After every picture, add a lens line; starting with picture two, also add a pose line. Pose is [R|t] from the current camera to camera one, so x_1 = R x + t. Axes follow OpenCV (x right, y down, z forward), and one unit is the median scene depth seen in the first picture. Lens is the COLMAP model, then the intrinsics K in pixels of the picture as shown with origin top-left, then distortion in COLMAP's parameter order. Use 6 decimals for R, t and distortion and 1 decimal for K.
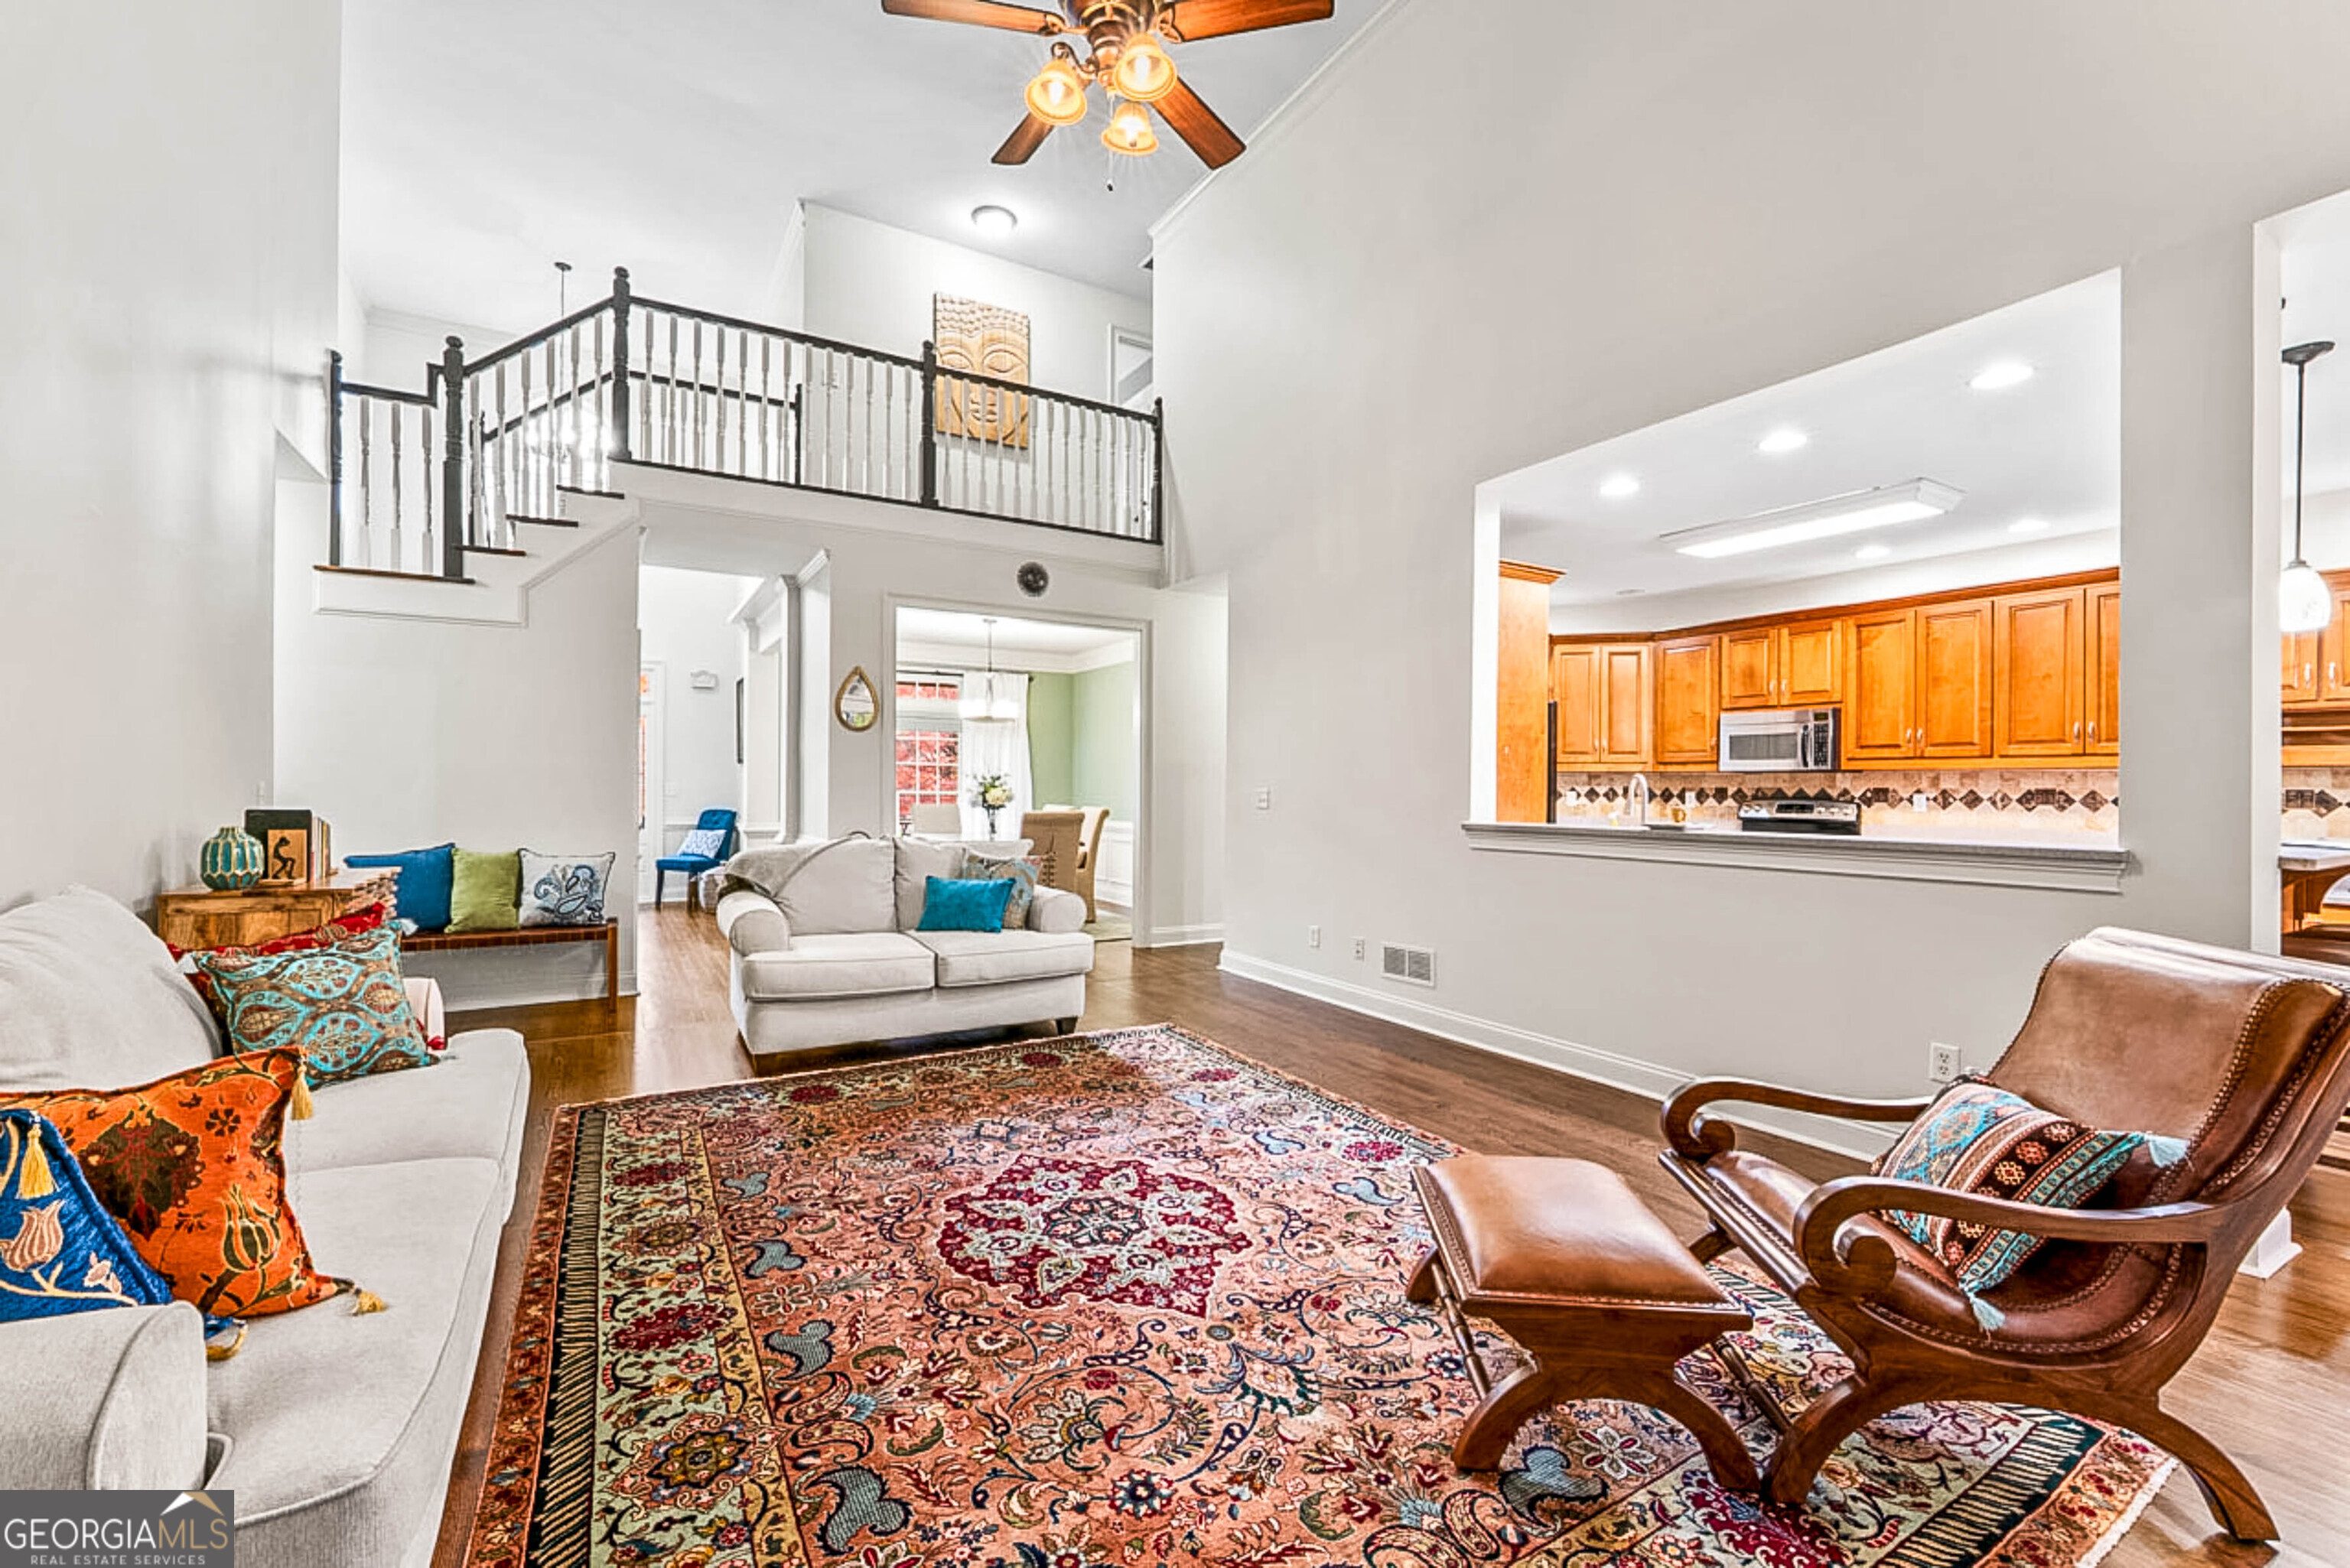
lens RADIAL K [[963.3, 0, 1167.1], [0, 963.3, 794.5], [0, 0, 1]] dist [-0.001650, 0.000402]
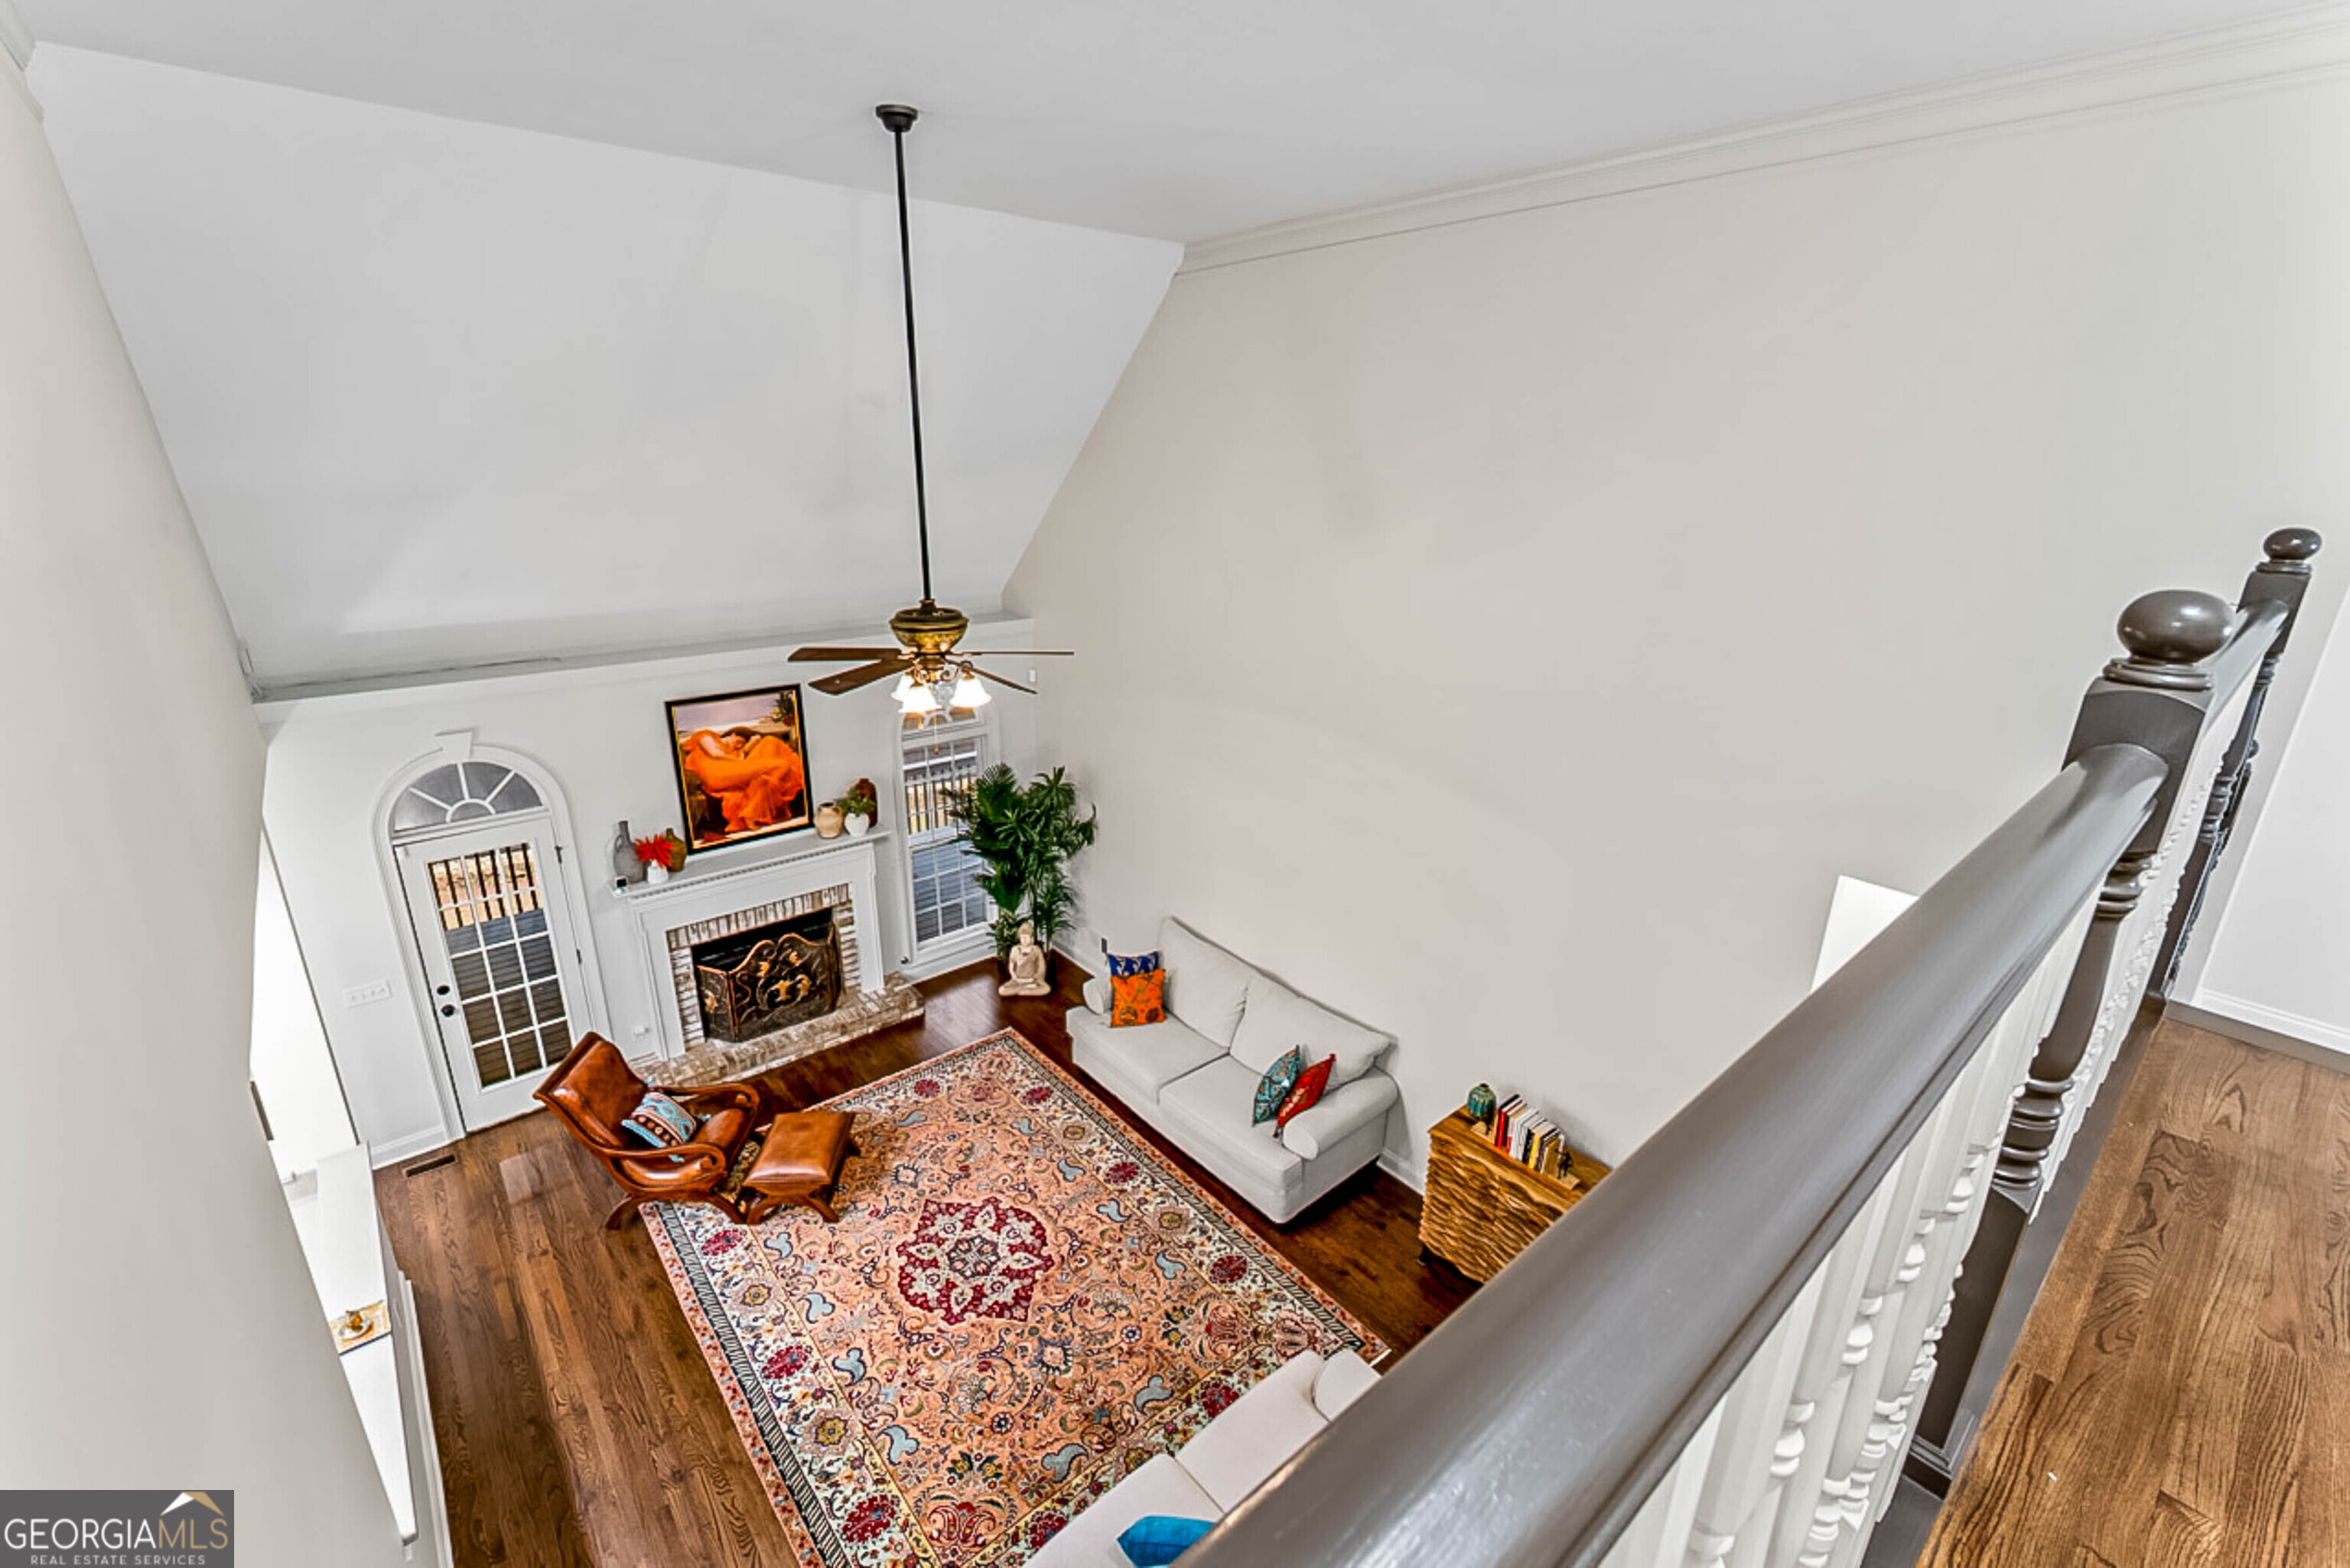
lens RADIAL K [[1002.4, 0, 1169.6], [0, 1002.4, 781.4], [0, 0, 1]] dist [-0.004453, 0.000009]
pose [[-0.986282, 0.032582, -0.161822, -0.138133], [-0.022159, 0.945319, 0.325395, -0.934515], [0.163575, 0.324517, -0.931629, 2.139056]]
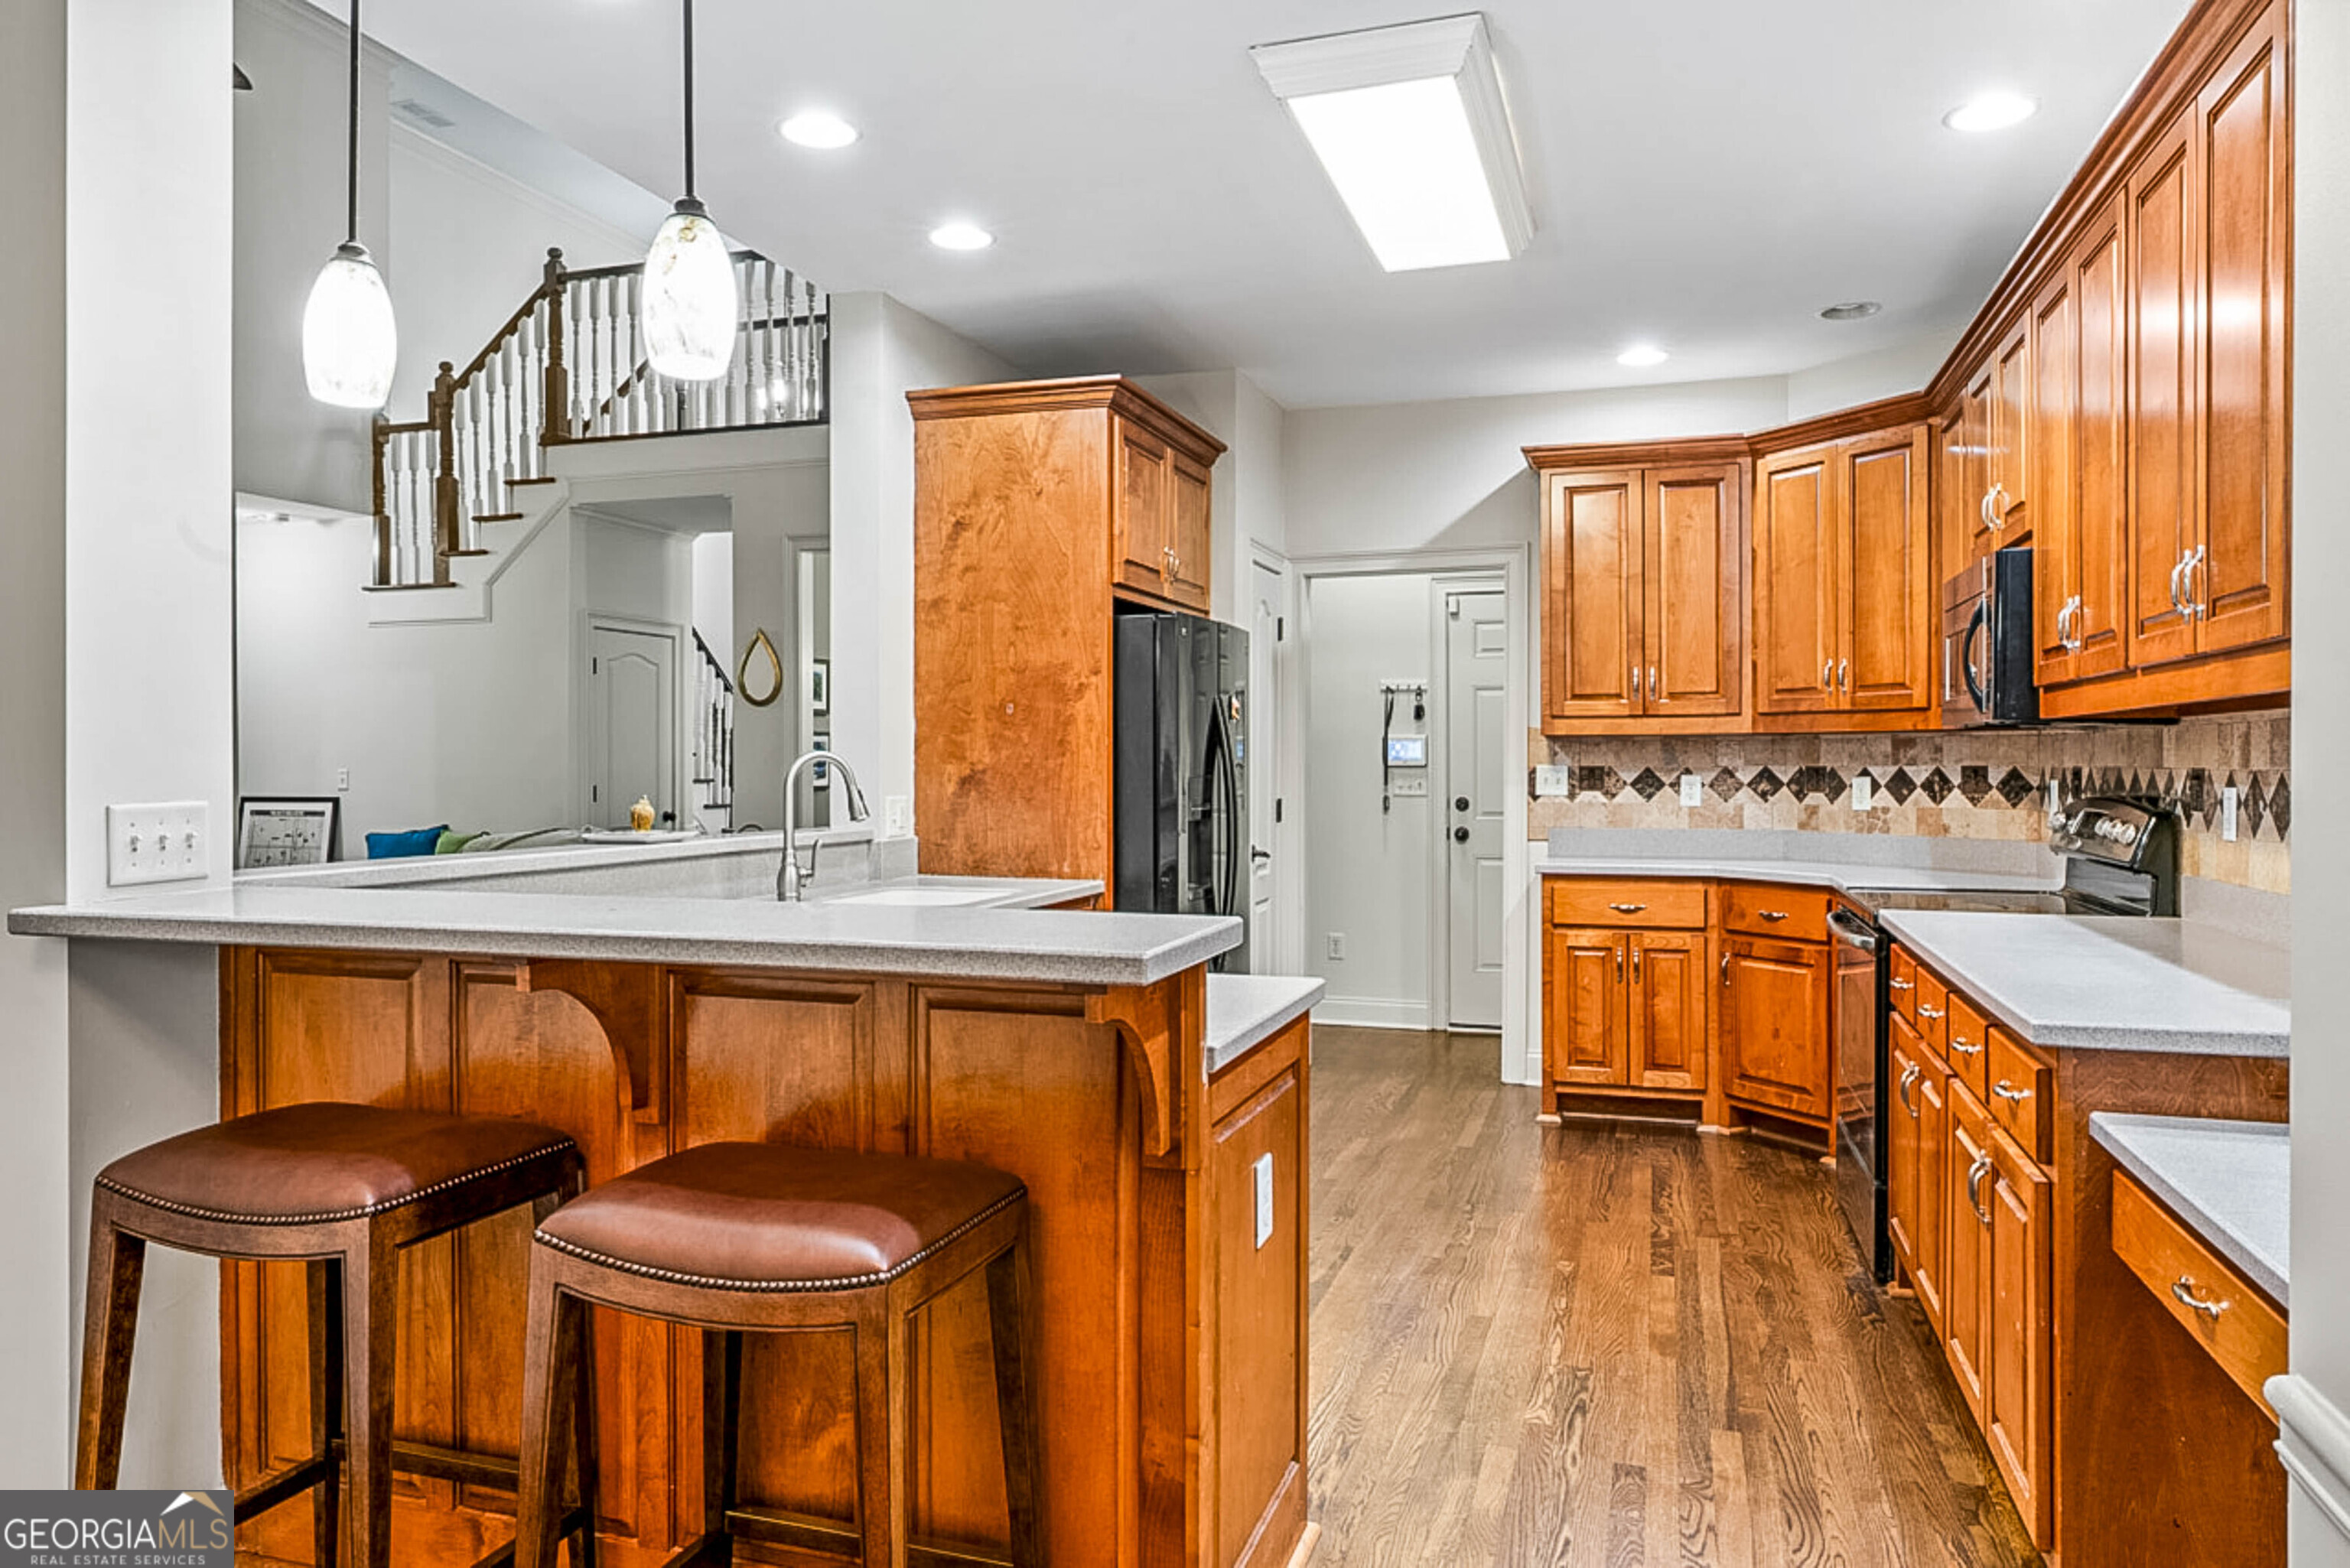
lens RADIAL K [[1547.7, 0, 1175.4], [0, 1547.7, 771.0], [0, 0, 1]] dist [0.003475, -0.003248]
pose [[0.665548, -0.002742, -0.746350, 1.699226], [-0.000653, 0.999991, -0.004256, -0.006085], [0.746355, 0.003320, 0.665540, 0.676370]]
